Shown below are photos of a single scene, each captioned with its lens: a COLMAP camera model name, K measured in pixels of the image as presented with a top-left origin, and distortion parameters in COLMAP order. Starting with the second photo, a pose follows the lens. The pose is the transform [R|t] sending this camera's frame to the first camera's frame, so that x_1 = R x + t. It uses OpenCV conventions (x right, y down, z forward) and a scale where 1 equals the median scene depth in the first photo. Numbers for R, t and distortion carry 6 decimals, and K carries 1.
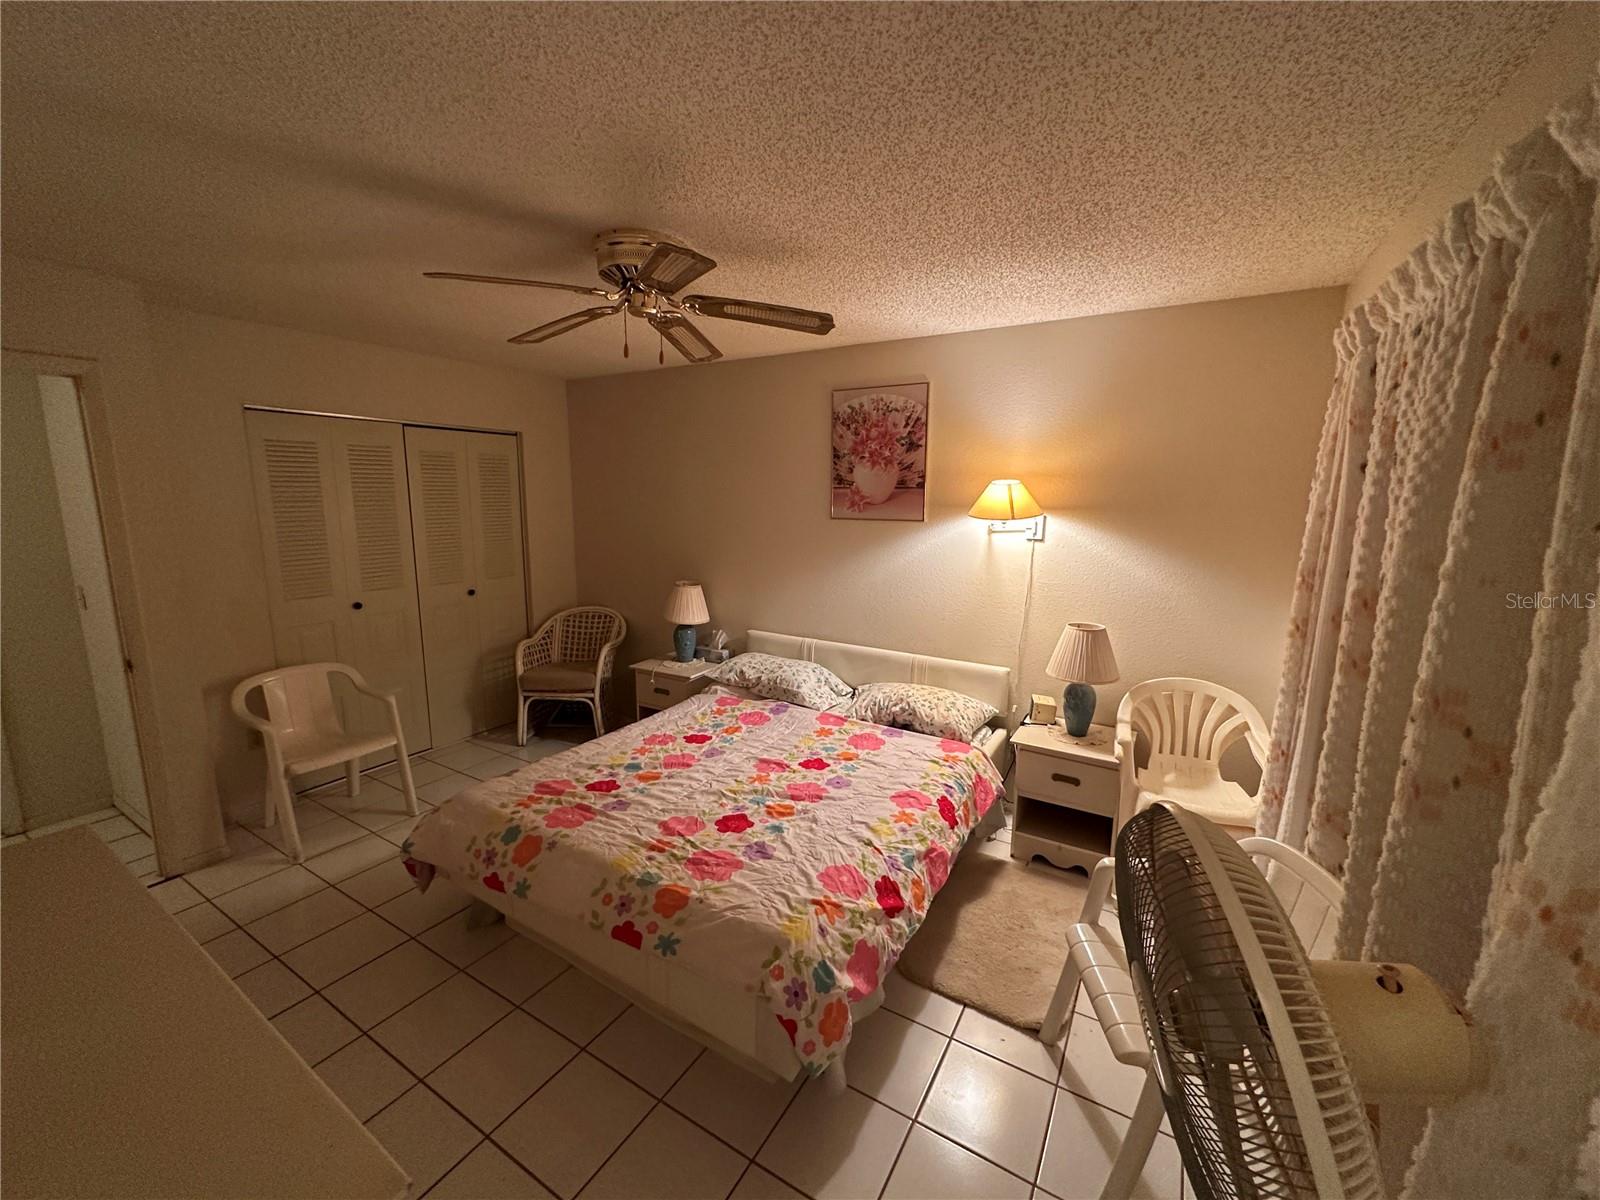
lens RADIAL K [[637.3, 0, 801.6], [0, 637.3, 602.2], [0, 0, 1]] dist [0.002369, 0.000016]
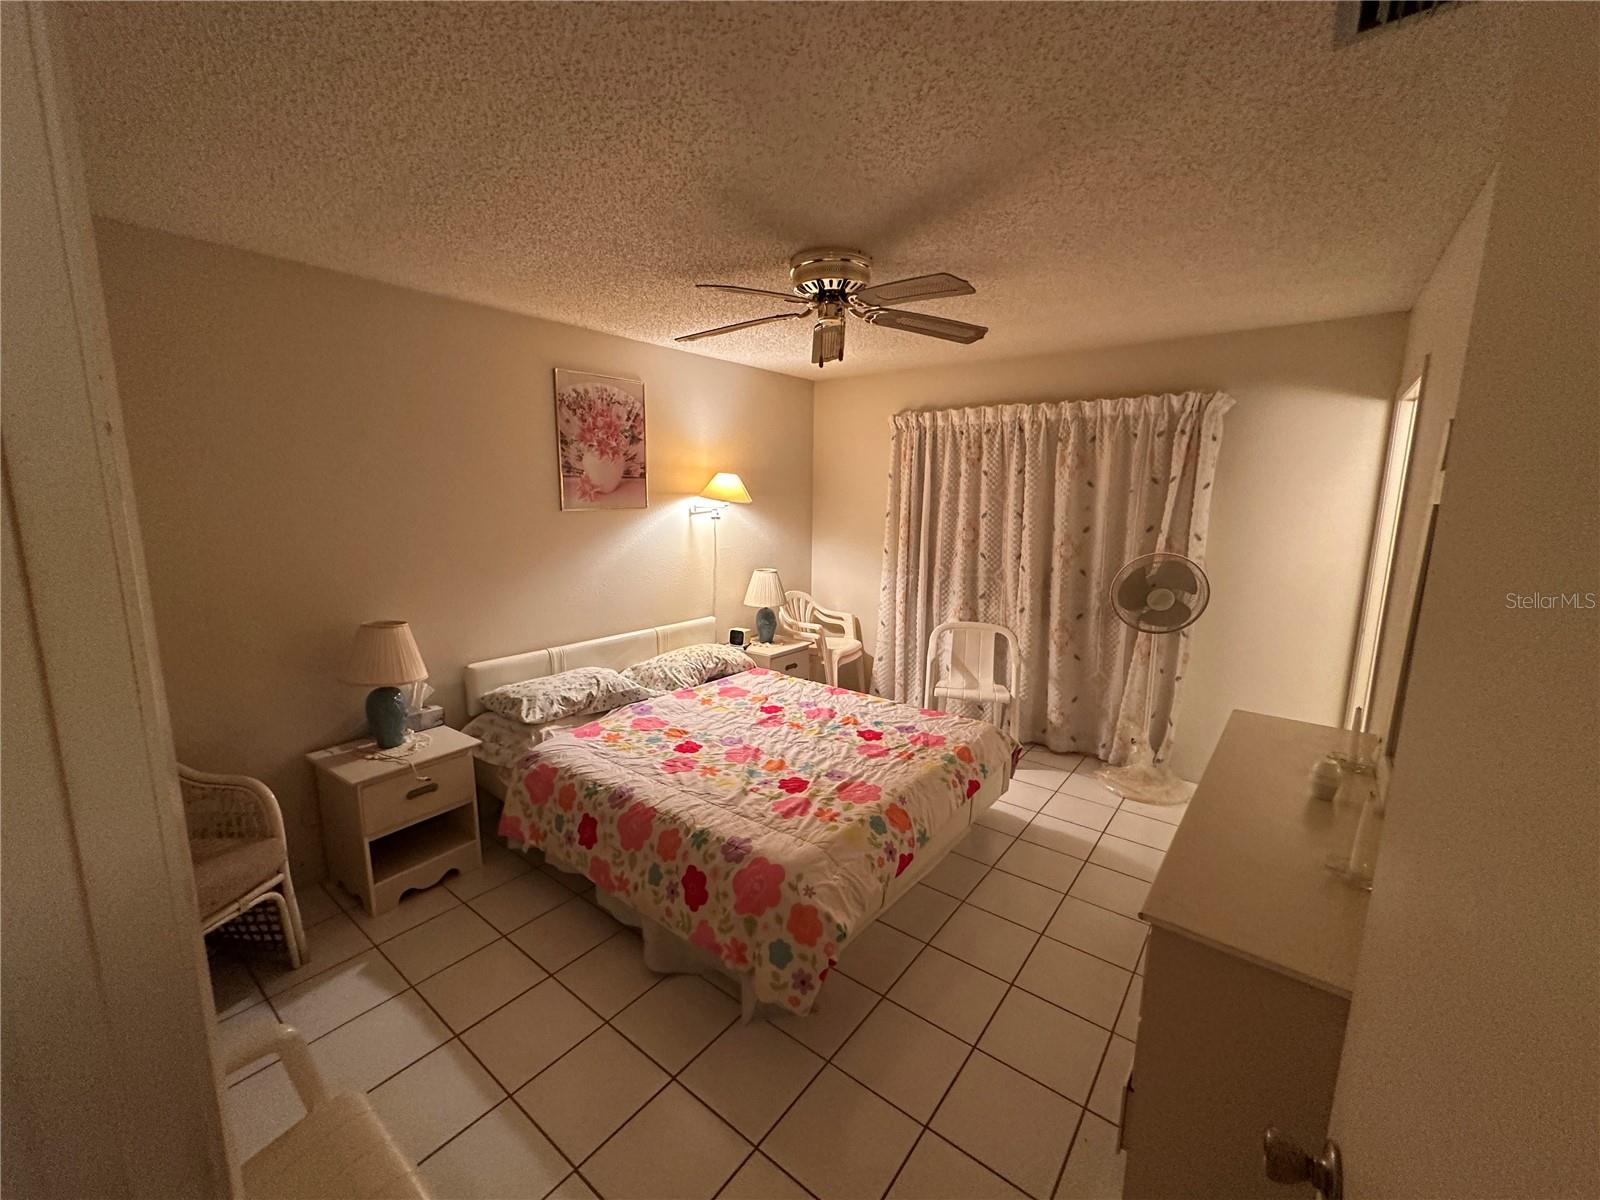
lens RADIAL K [[637.3, 0, 802.3], [0, 637.3, 599.5], [0, 0, 1]] dist [0.002369, 0.000016]
pose [[0.122345, -0.175465, 0.976854, -0.905959], [0.161421, 0.974661, 0.154854, -0.101064], [-0.979273, 0.138740, 0.147569, 0.601254]]
